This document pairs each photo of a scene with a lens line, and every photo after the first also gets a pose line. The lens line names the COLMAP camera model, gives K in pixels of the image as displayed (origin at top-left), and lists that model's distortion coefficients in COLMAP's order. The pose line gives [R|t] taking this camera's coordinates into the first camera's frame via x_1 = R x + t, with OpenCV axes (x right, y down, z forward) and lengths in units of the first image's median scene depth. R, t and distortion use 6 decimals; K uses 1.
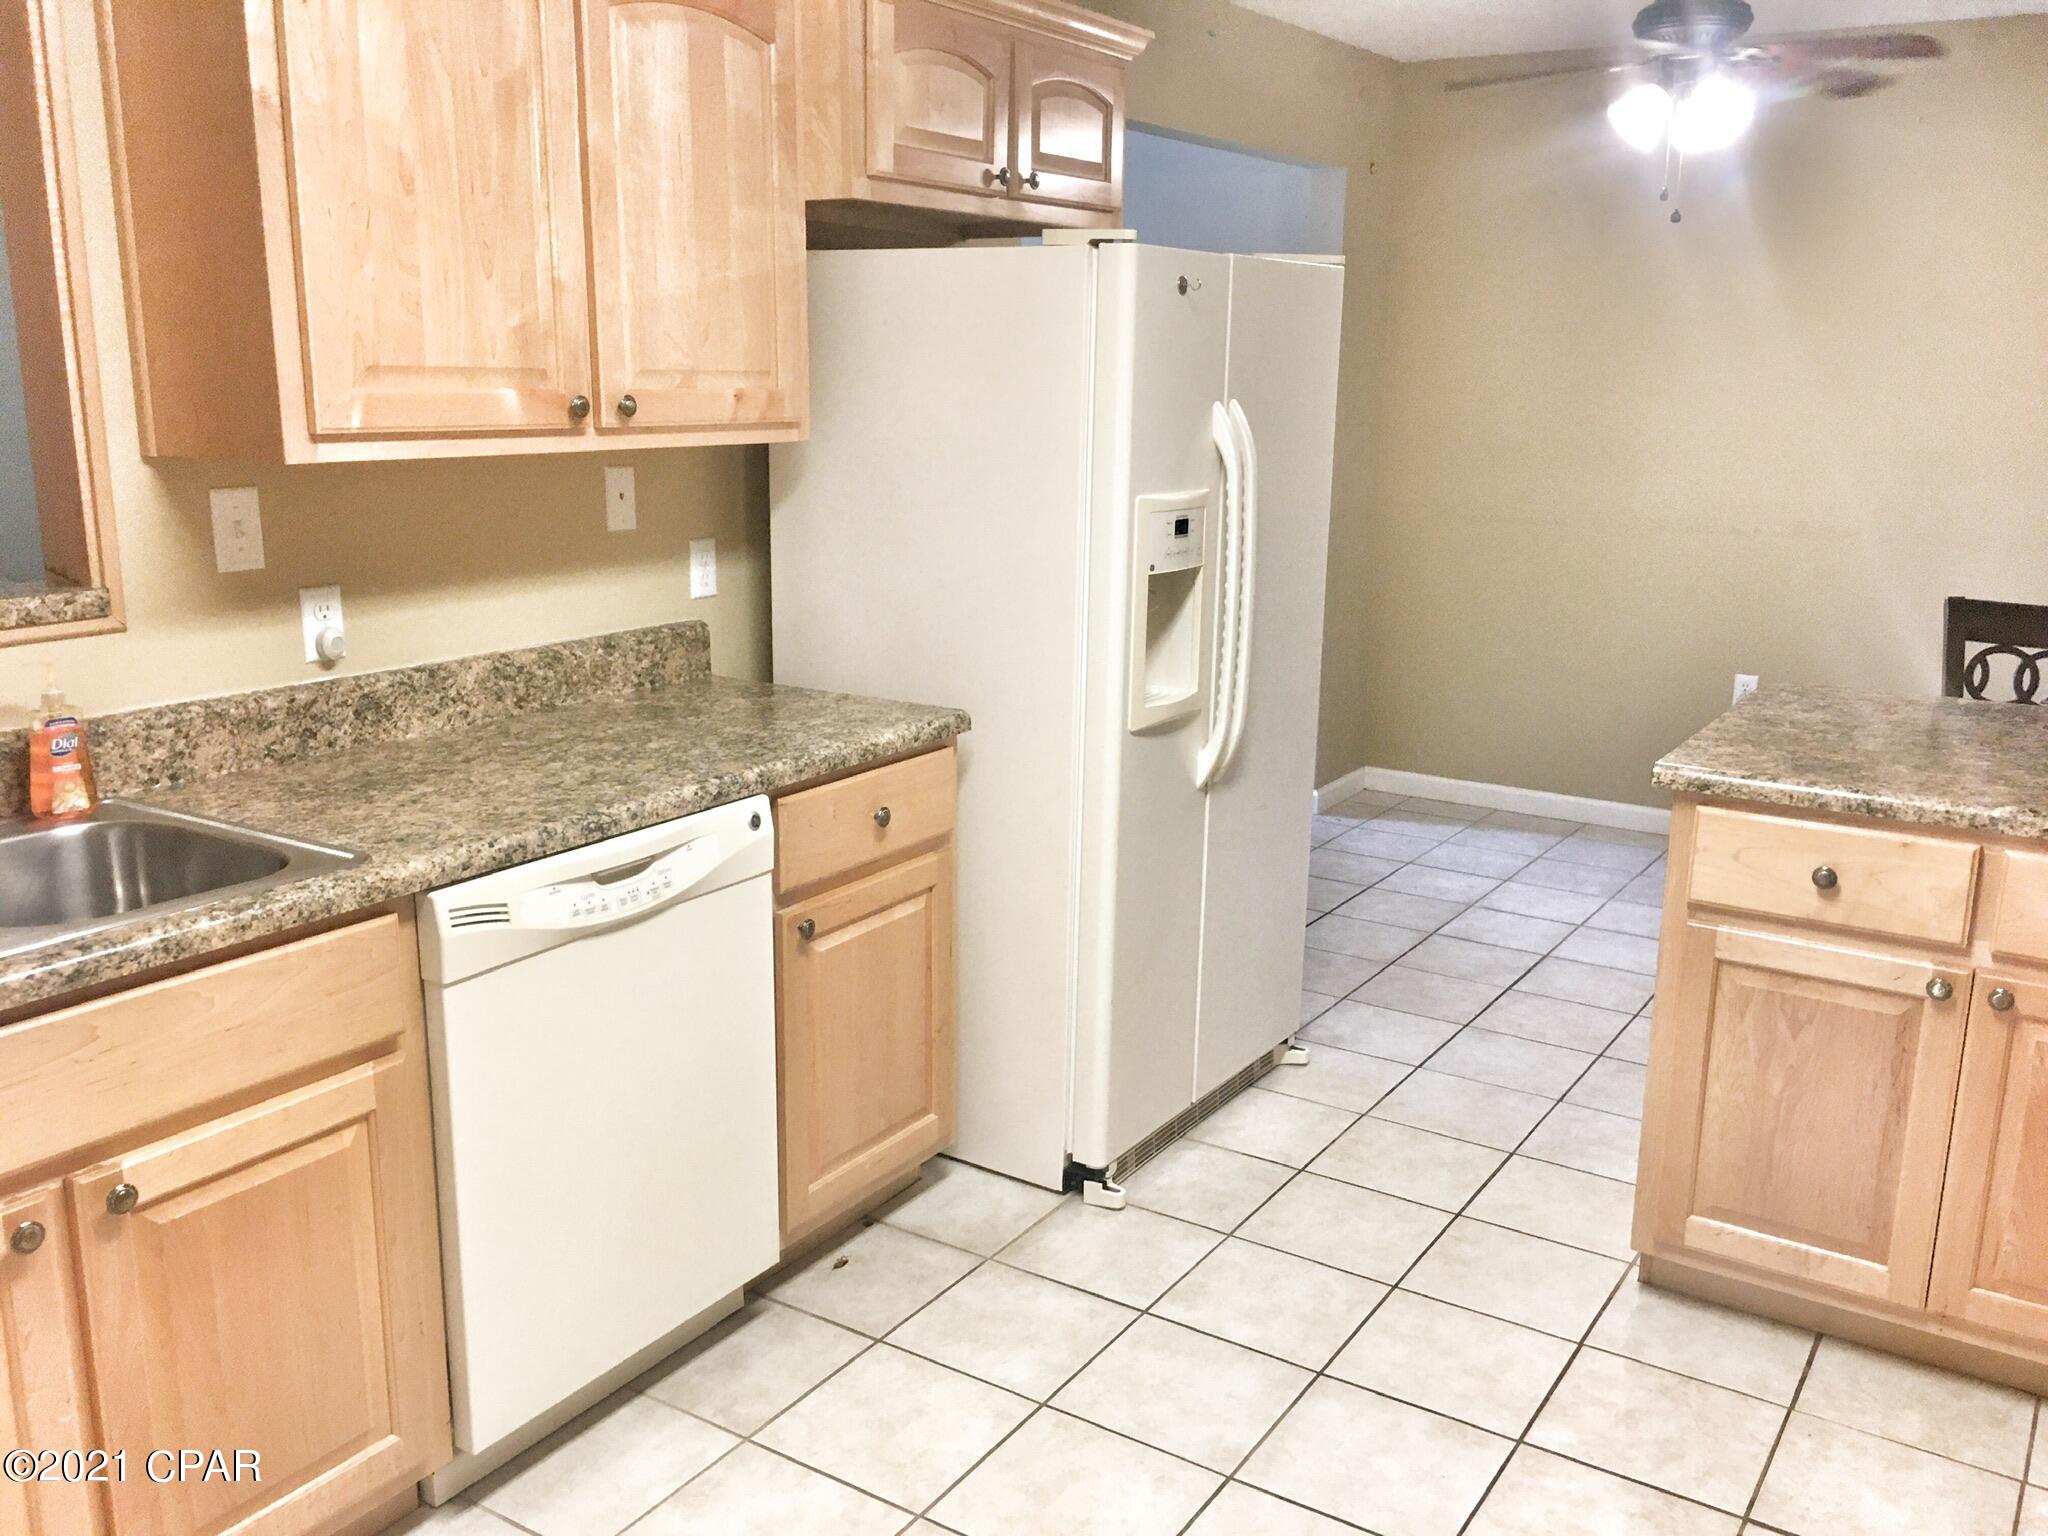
lens RADIAL K [[1754.0, 0, 1025.2], [0, 1754.0, 763.5], [0, 0, 1]] dist [0.077099, -0.098068]
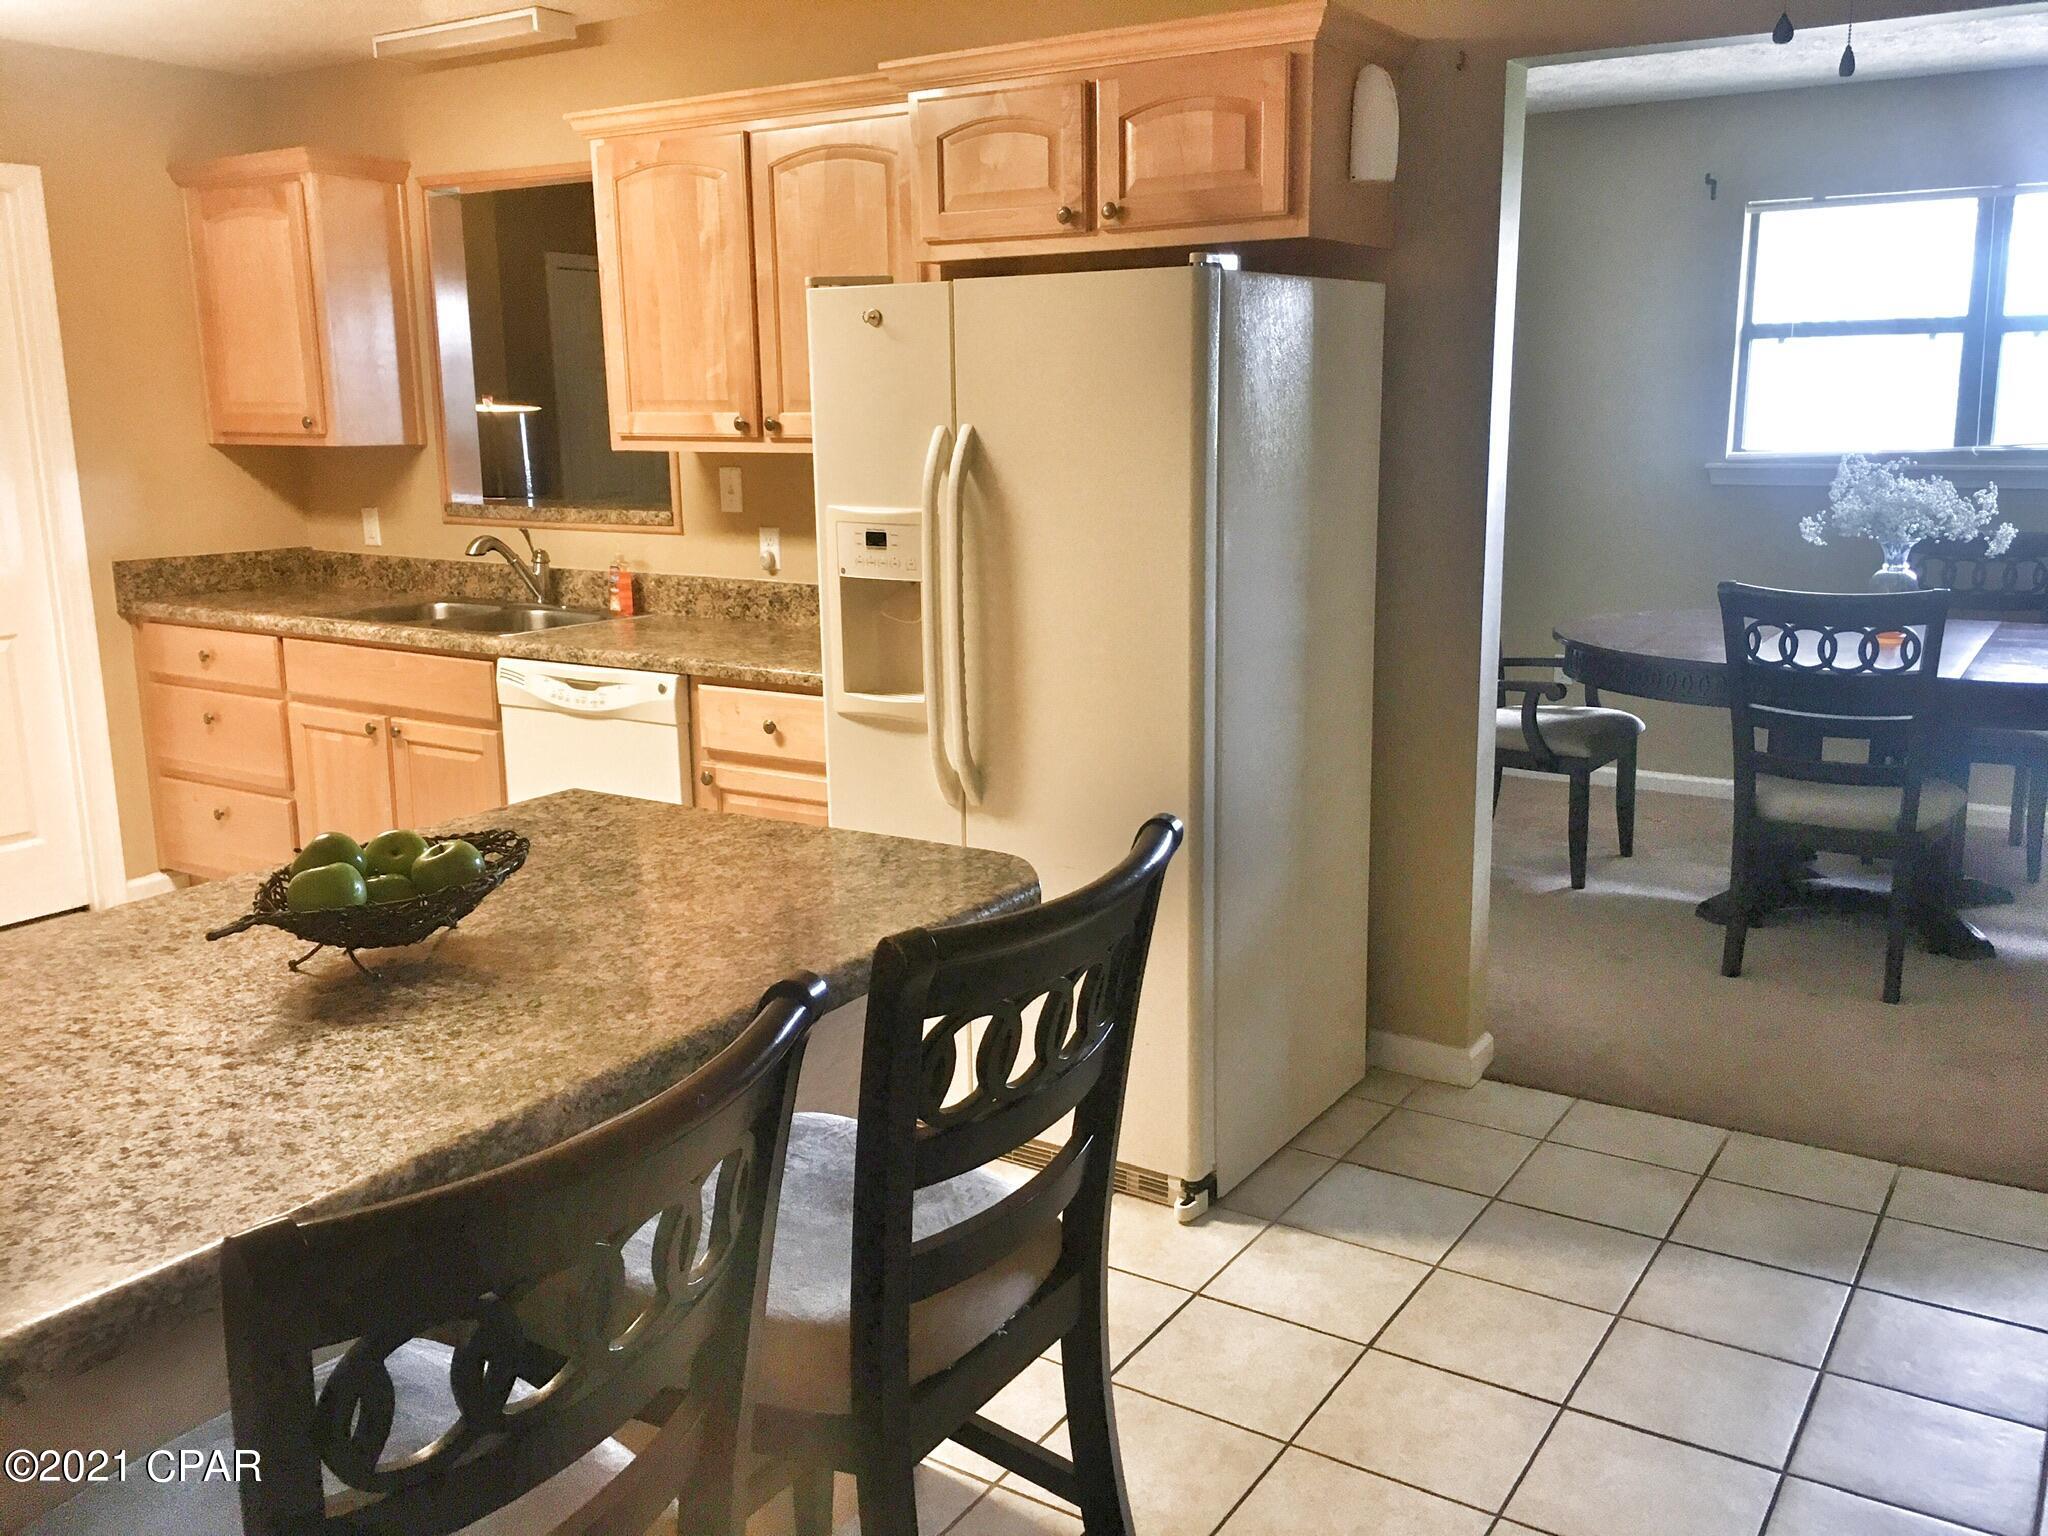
lens RADIAL K [[1747.4, 0, 1024.0], [0, 1747.4, 768.0], [0, 0, 1]] dist [0.090981, -0.117774]
pose [[-0.004571, 0.197766, -0.980239, 1.307157], [-0.207983, 0.958625, 0.194375, -0.253642], [0.978122, 0.204761, 0.036750, 1.197951]]
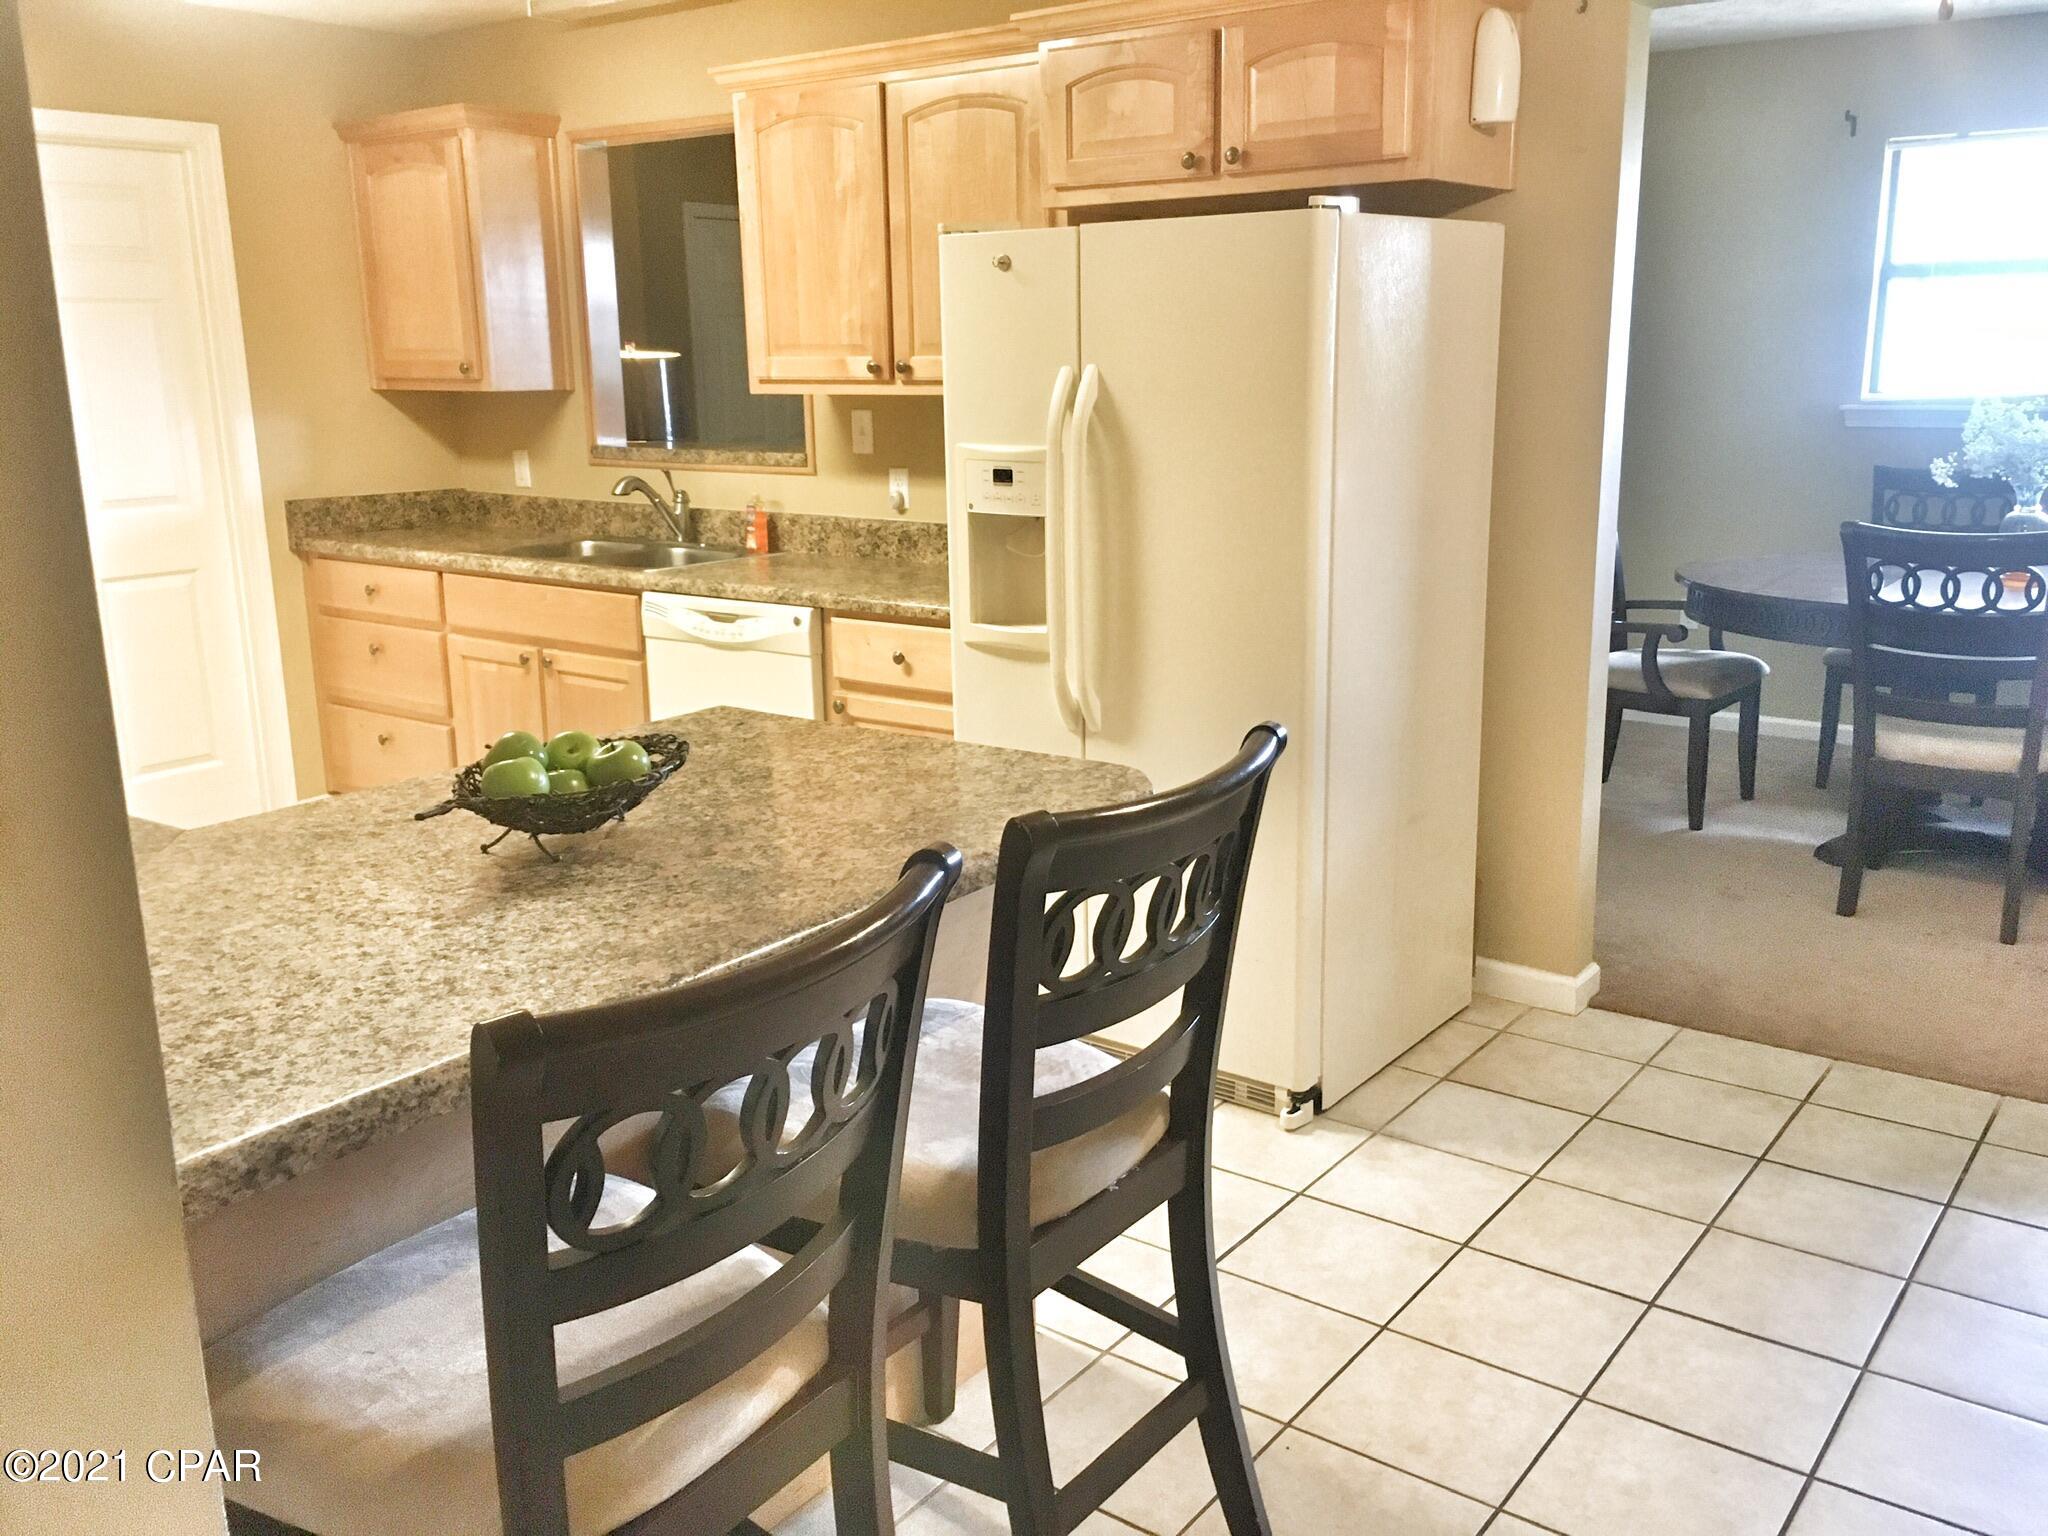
lens RADIAL K [[1754.0, 0, 1025.2], [0, 1754.0, 763.5], [0, 0, 1]] dist [0.077099, -0.098068]
pose [[-0.072819, 0.221981, -0.972328, 1.367630], [-0.204654, 0.950845, 0.232403, -0.249492], [0.976122, 0.215915, -0.023810, 1.200964]]
